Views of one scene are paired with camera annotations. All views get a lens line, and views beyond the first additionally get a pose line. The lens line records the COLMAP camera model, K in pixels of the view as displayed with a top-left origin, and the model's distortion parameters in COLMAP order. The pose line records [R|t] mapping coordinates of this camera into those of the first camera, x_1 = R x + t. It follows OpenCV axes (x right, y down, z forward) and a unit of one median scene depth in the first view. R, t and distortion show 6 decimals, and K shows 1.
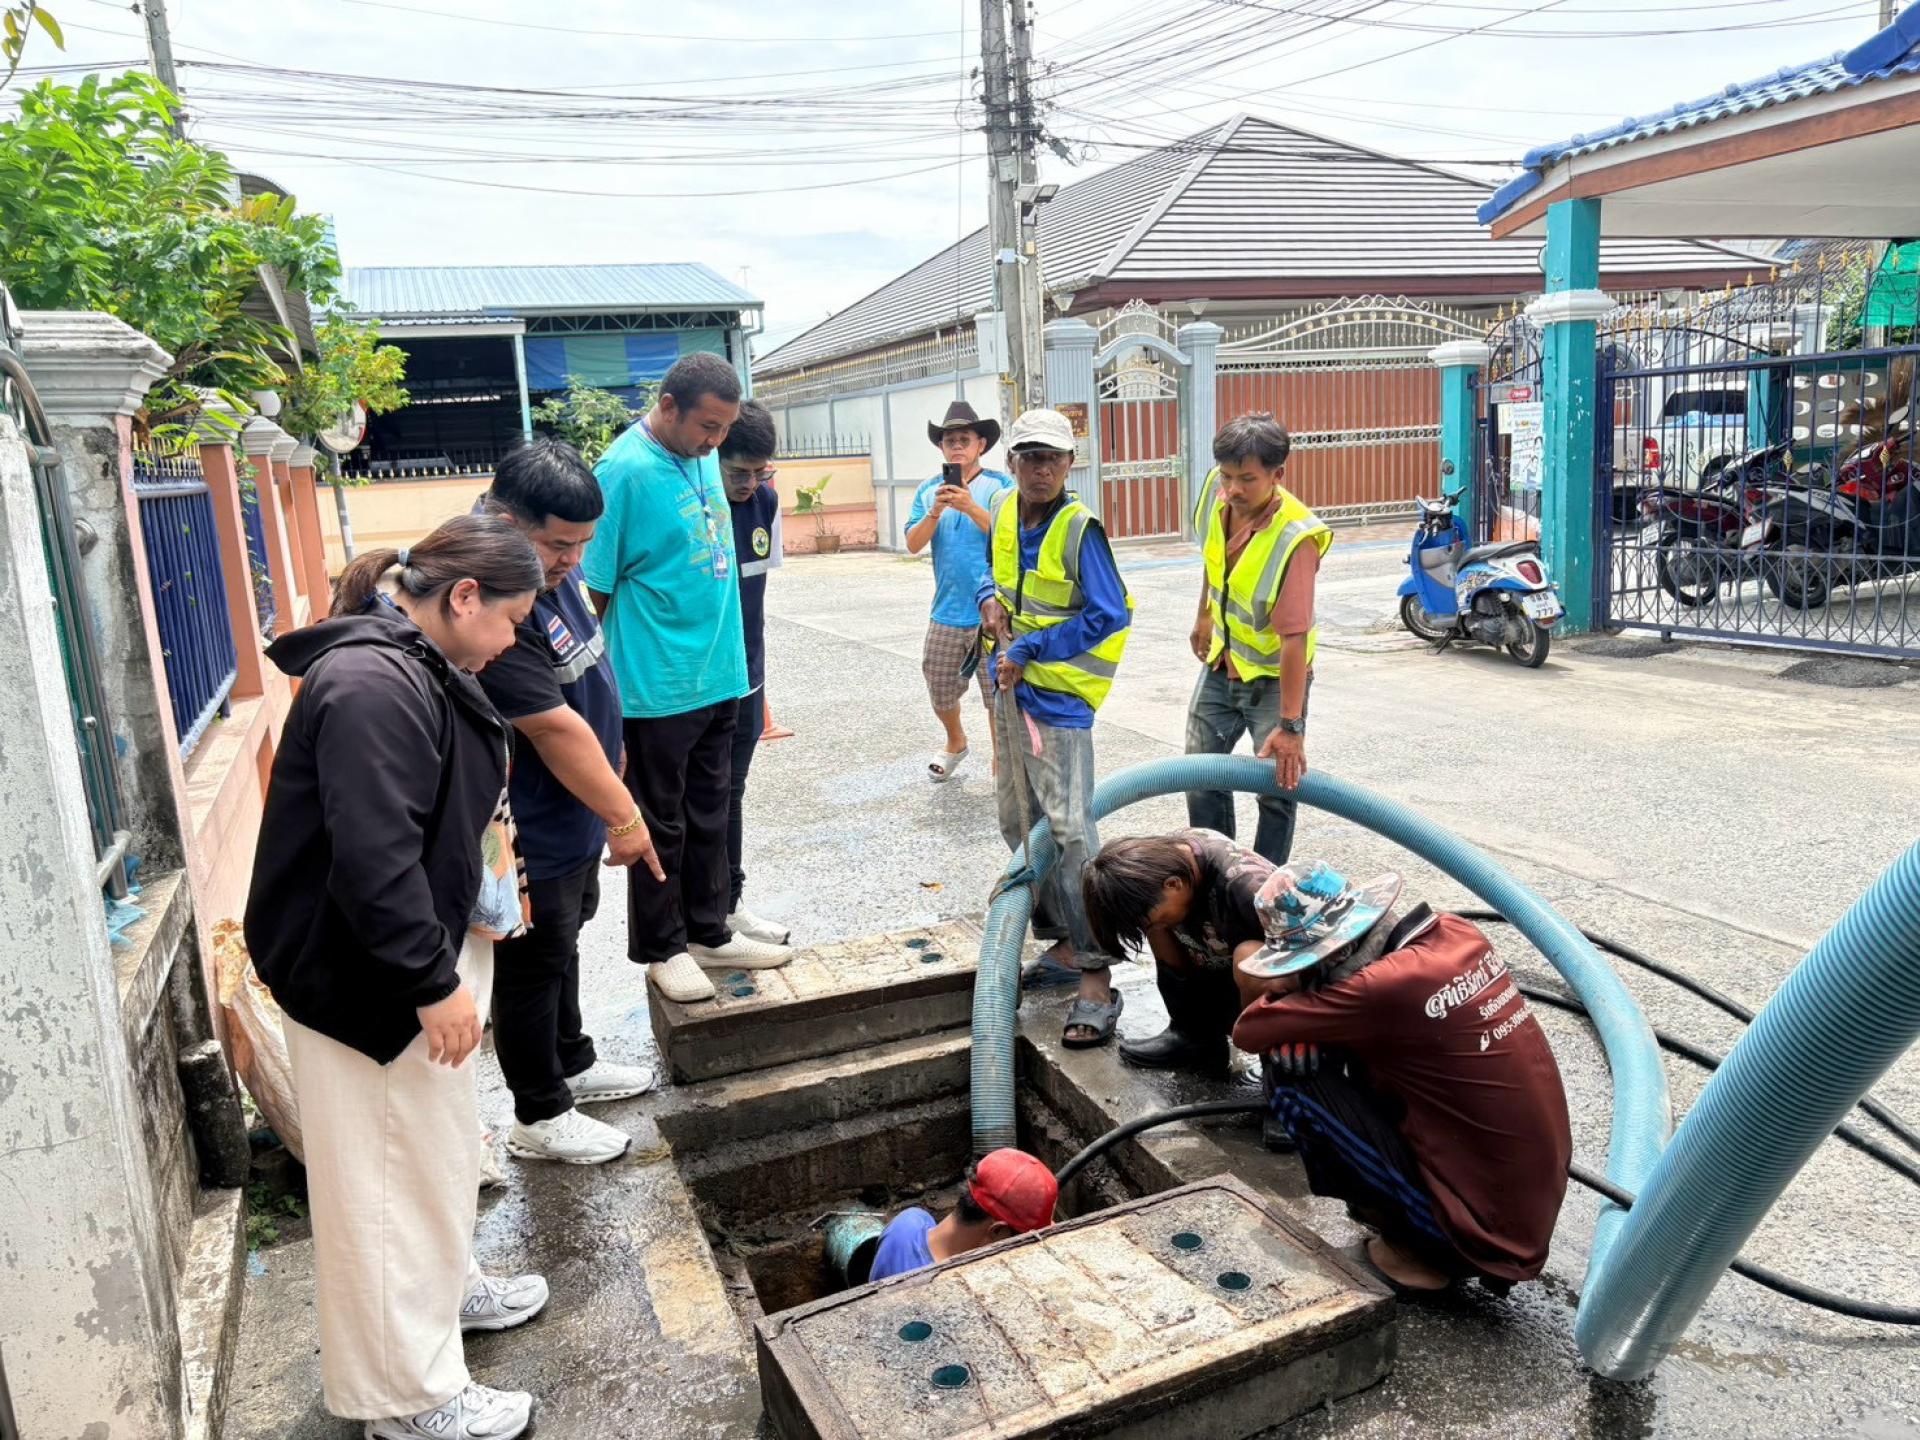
lens RADIAL K [[1432.9, 0, 960.8], [0, 1432.9, 717.7], [0, 0, 1]] dist [0.003486, 0.002883]
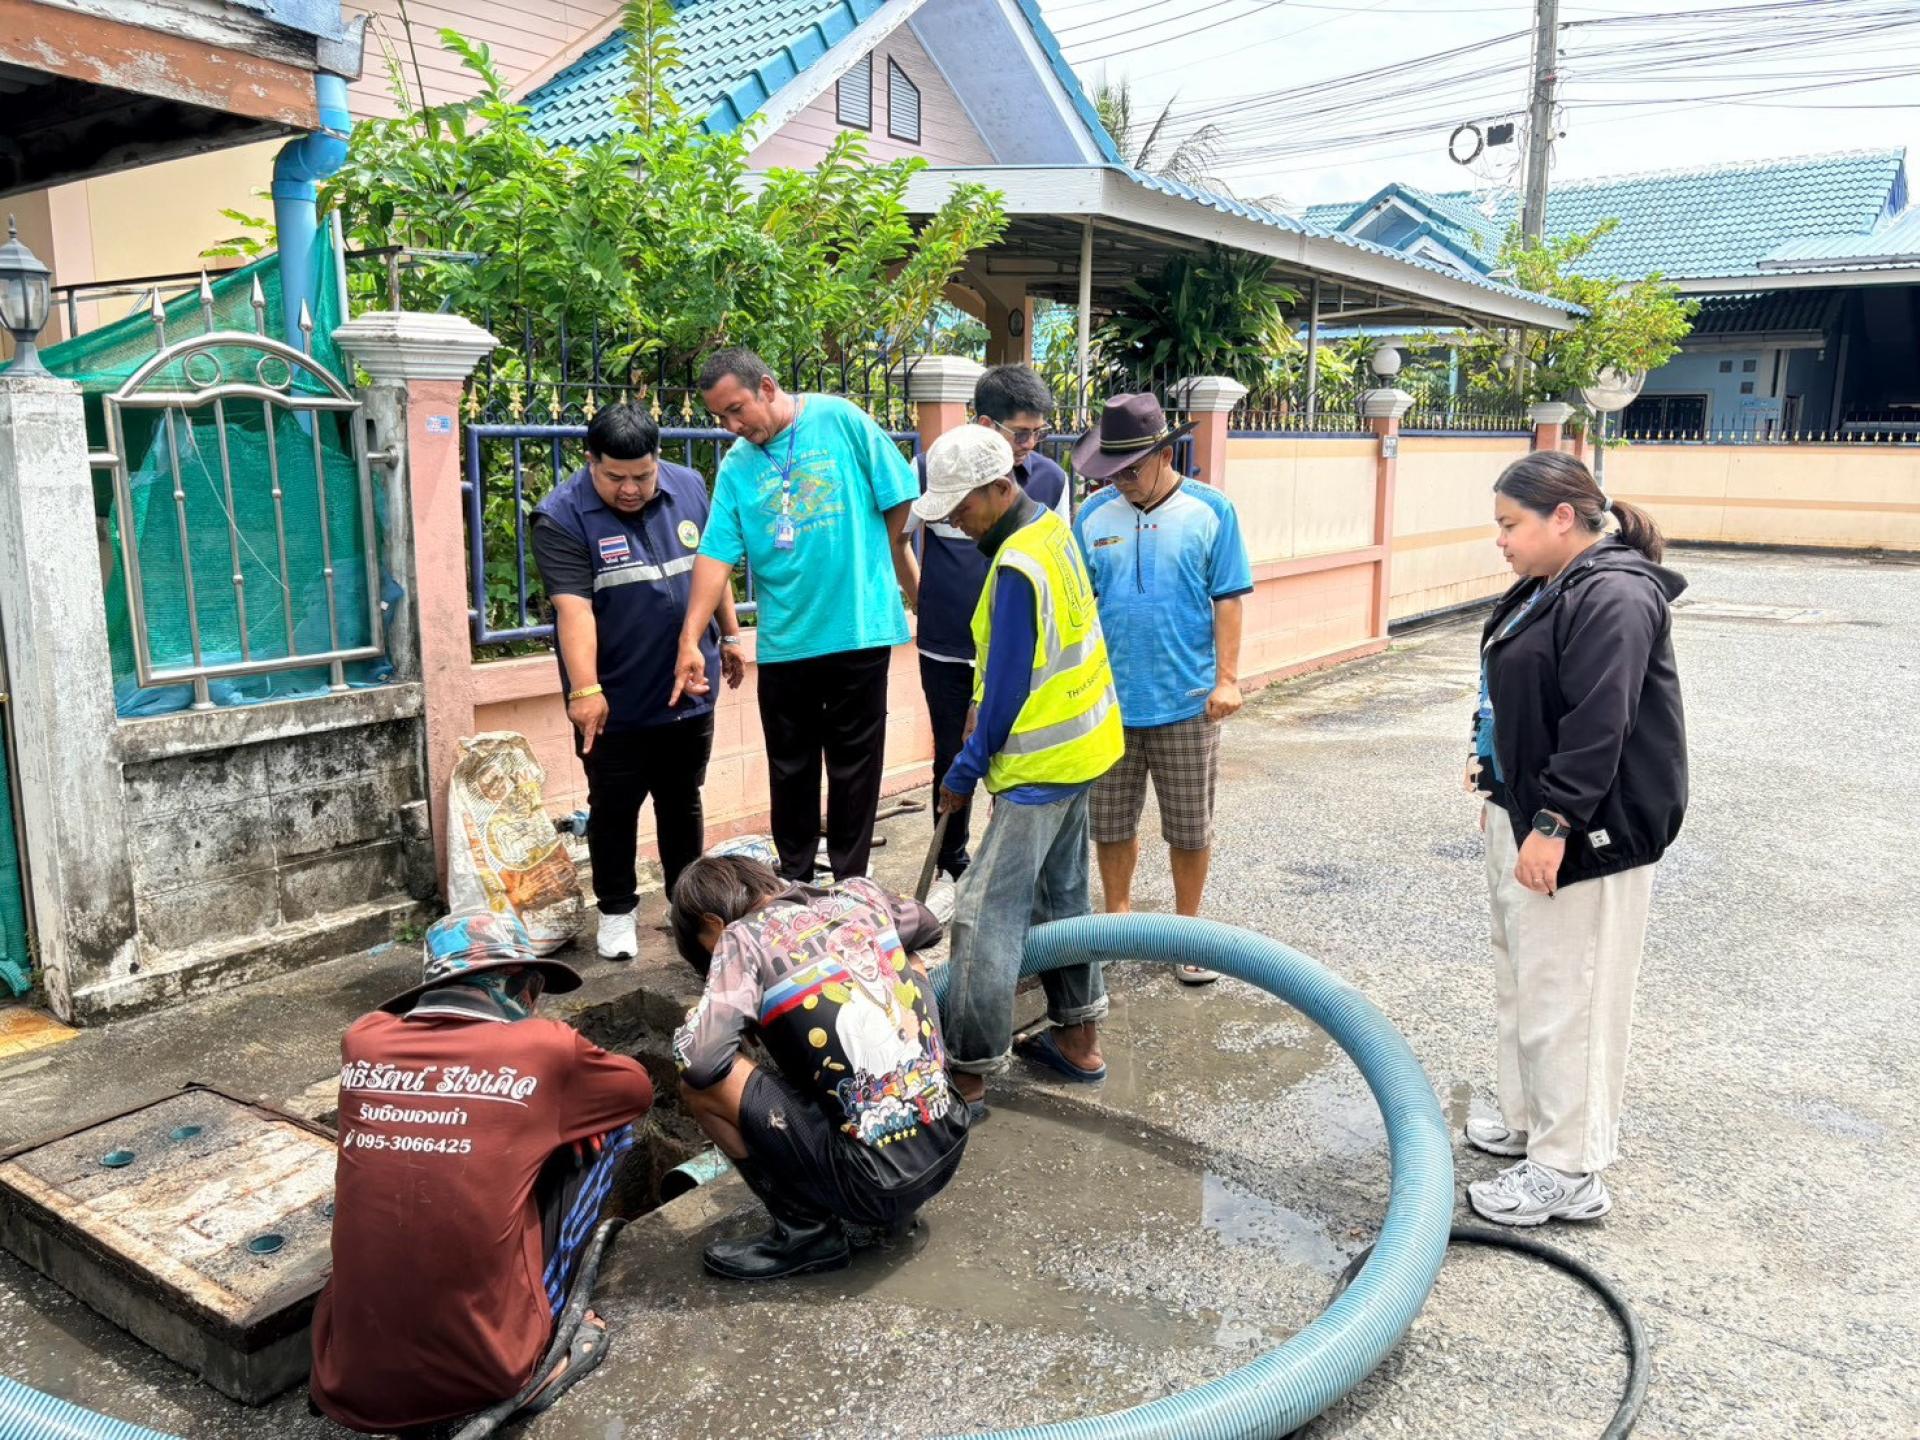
lens RADIAL K [[1432.9, 0, 962.2], [0, 1432.9, 719.2], [0, 0, 1]] dist [0.003486, 0.002883]
pose [[0.515964, 0.233111, -0.824282, 0.196621], [-0.201067, 0.968334, 0.147990, -0.040863], [0.832679, 0.089378, 0.546496, 0.124910]]
